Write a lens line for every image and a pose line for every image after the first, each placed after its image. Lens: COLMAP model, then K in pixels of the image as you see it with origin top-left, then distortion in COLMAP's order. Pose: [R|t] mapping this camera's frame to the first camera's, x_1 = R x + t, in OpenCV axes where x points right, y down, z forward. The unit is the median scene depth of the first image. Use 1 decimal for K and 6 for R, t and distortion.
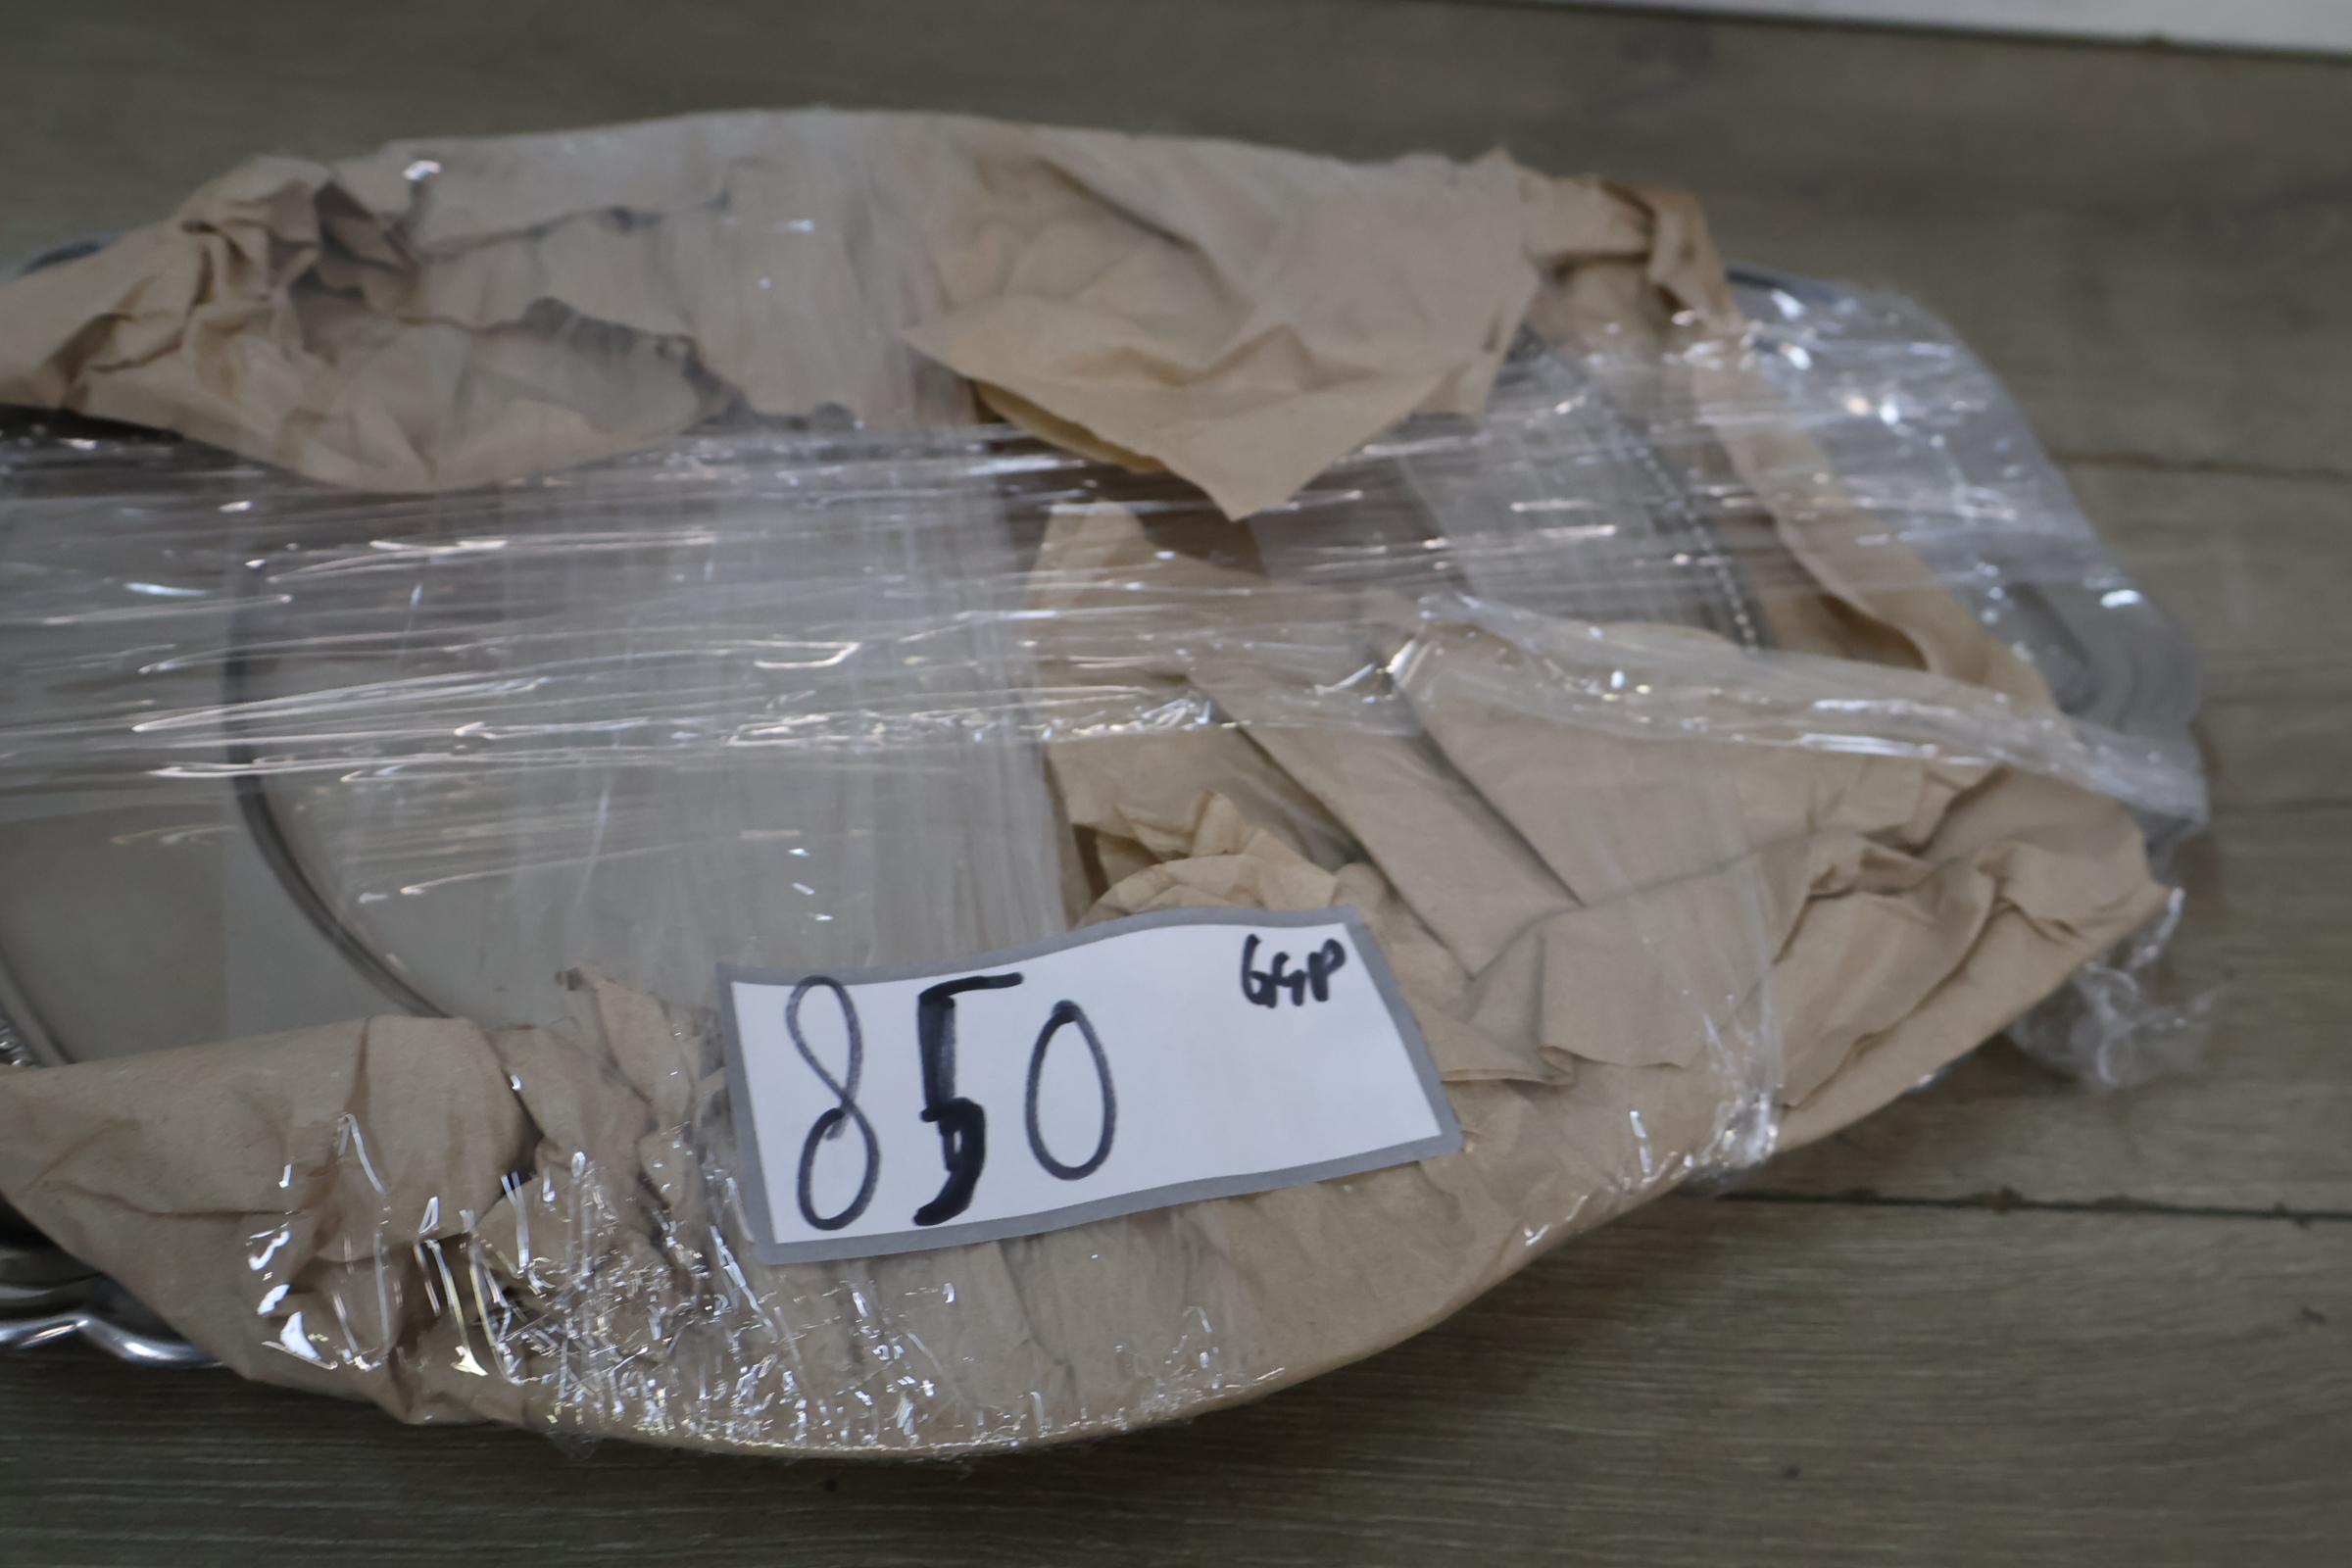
lens RADIAL K [[2725.4, 0, 1174.0], [0, 2725.4, 755.9], [0, 0, 1]] dist [0.013355, -0.011078]
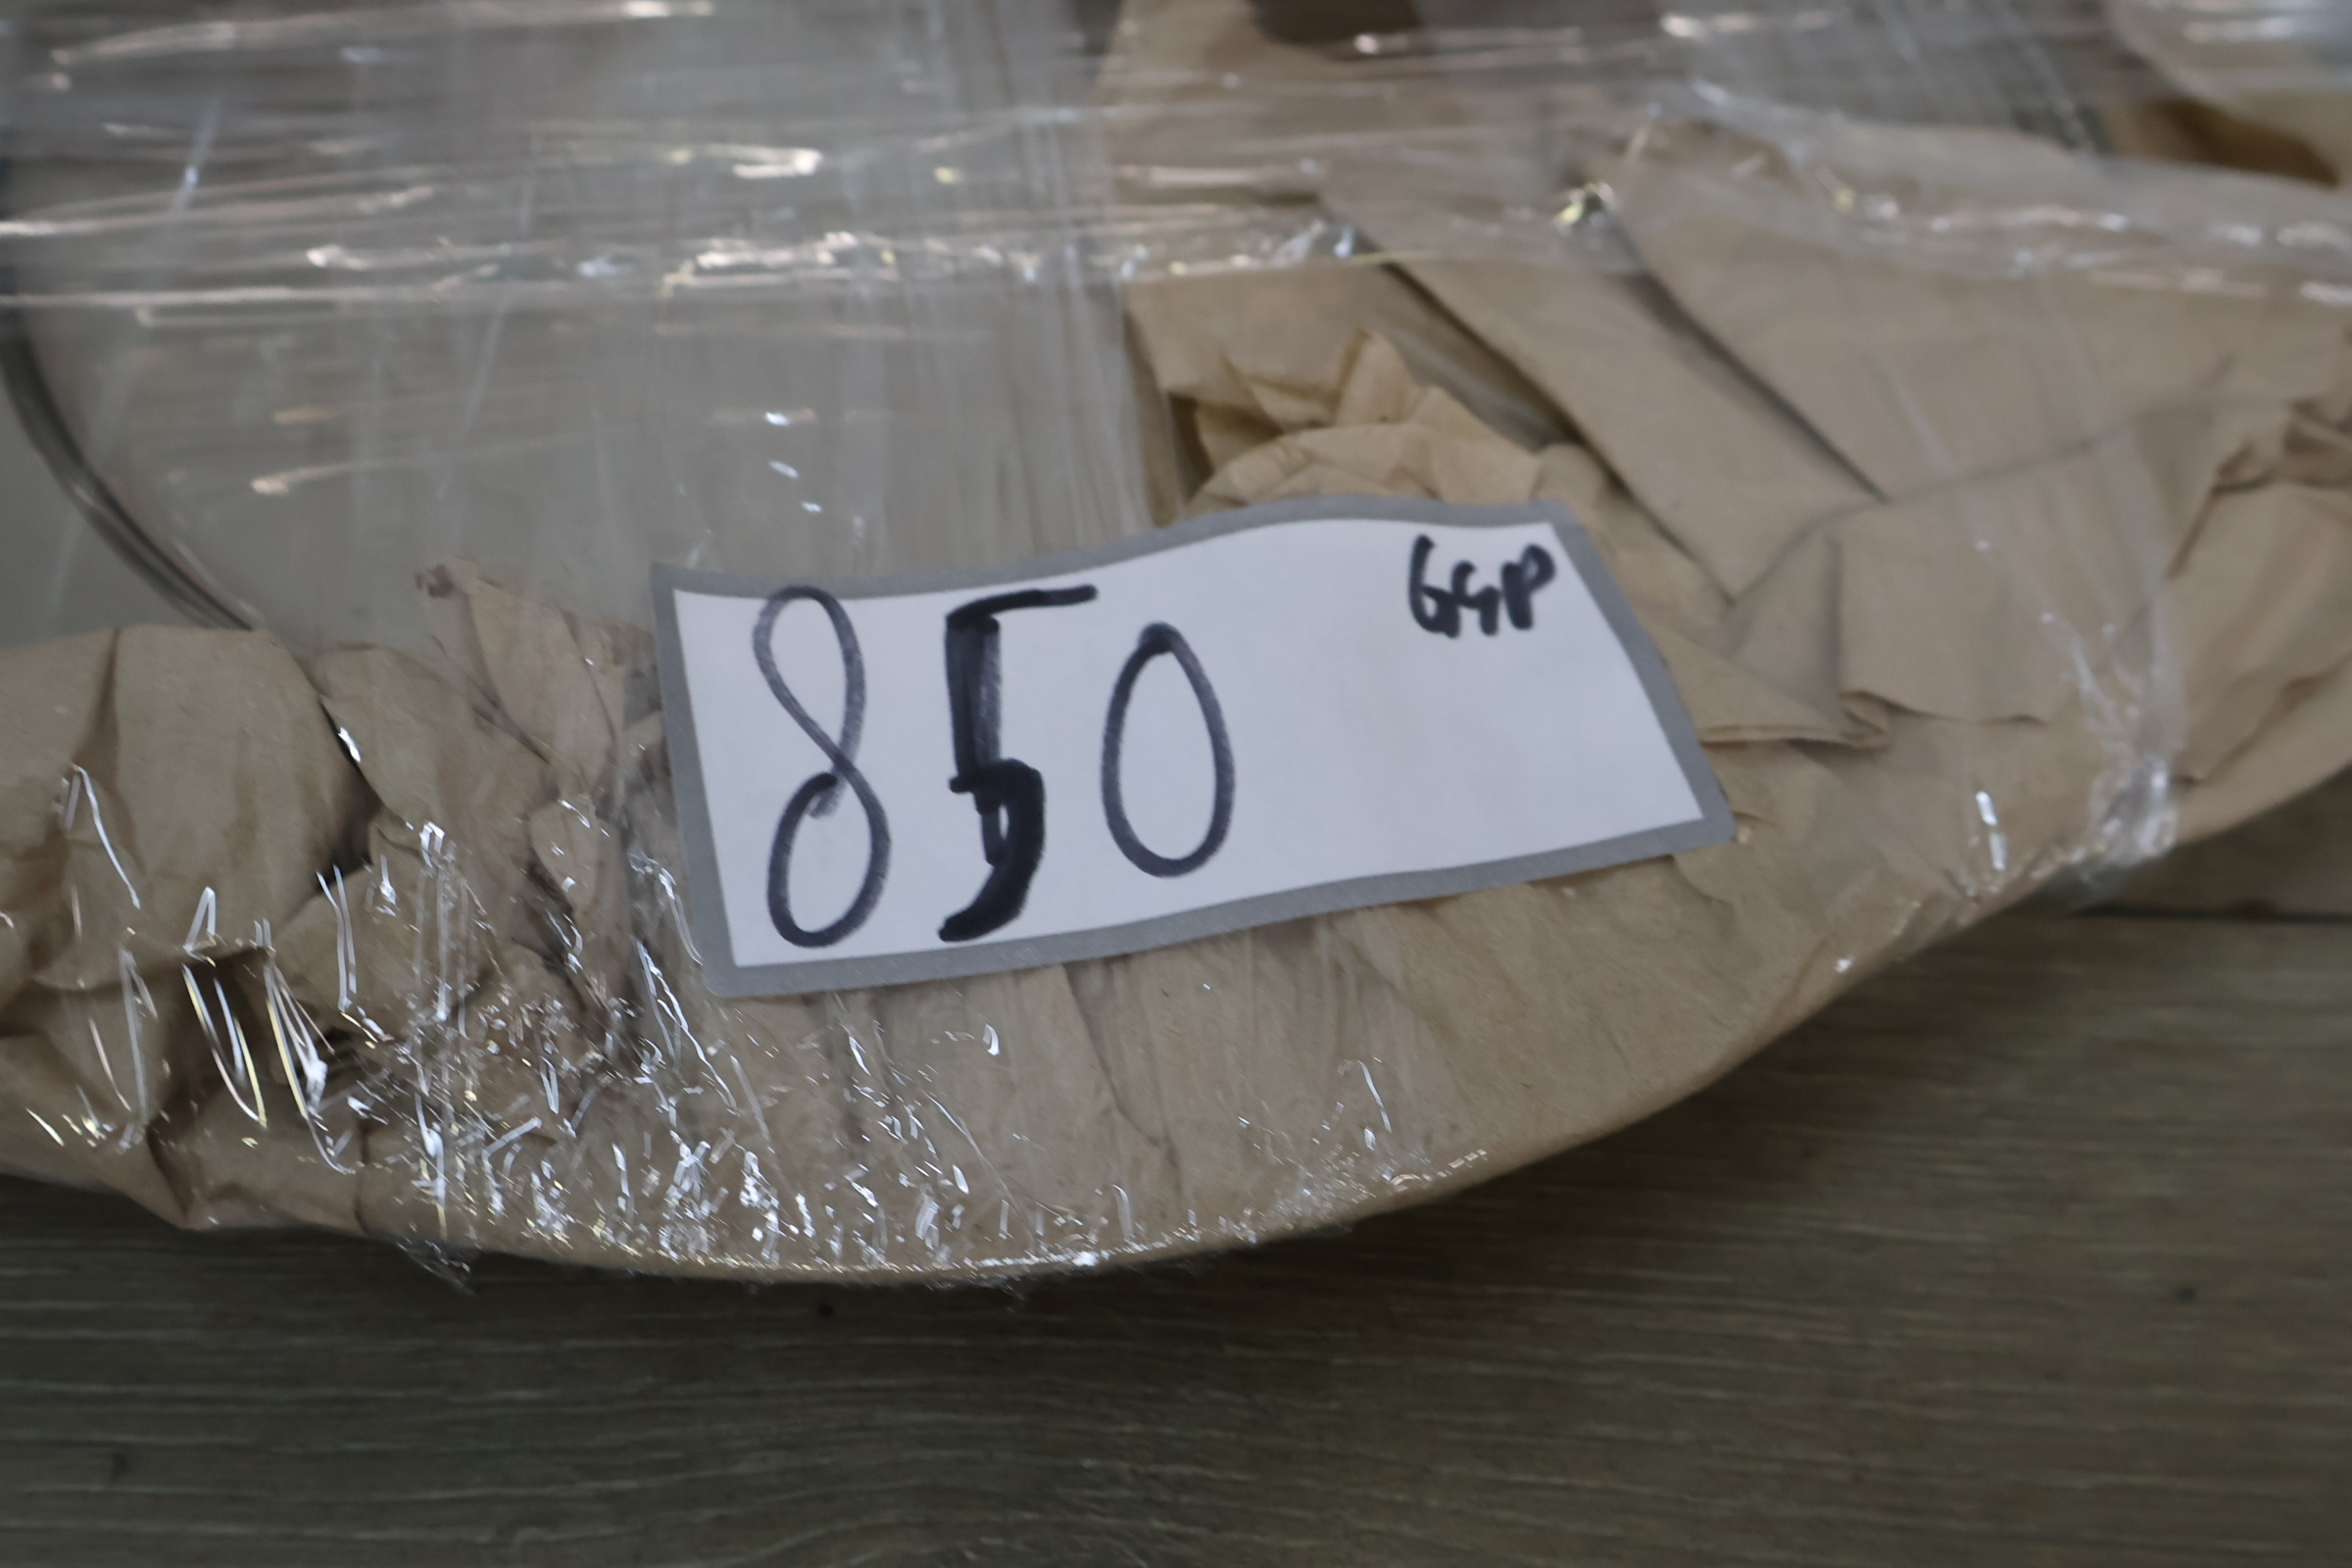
lens RADIAL K [[2725.4, 0, 1174.0], [0, 2725.4, 755.9], [0, 0, 1]] dist [0.013355, -0.011078]
pose [[0.999831, 0.001992, -0.018301, -0.023699], [-0.000275, 0.995630, 0.093384, 0.060142], [0.018407, -0.093363, 0.995462, 0.315674]]
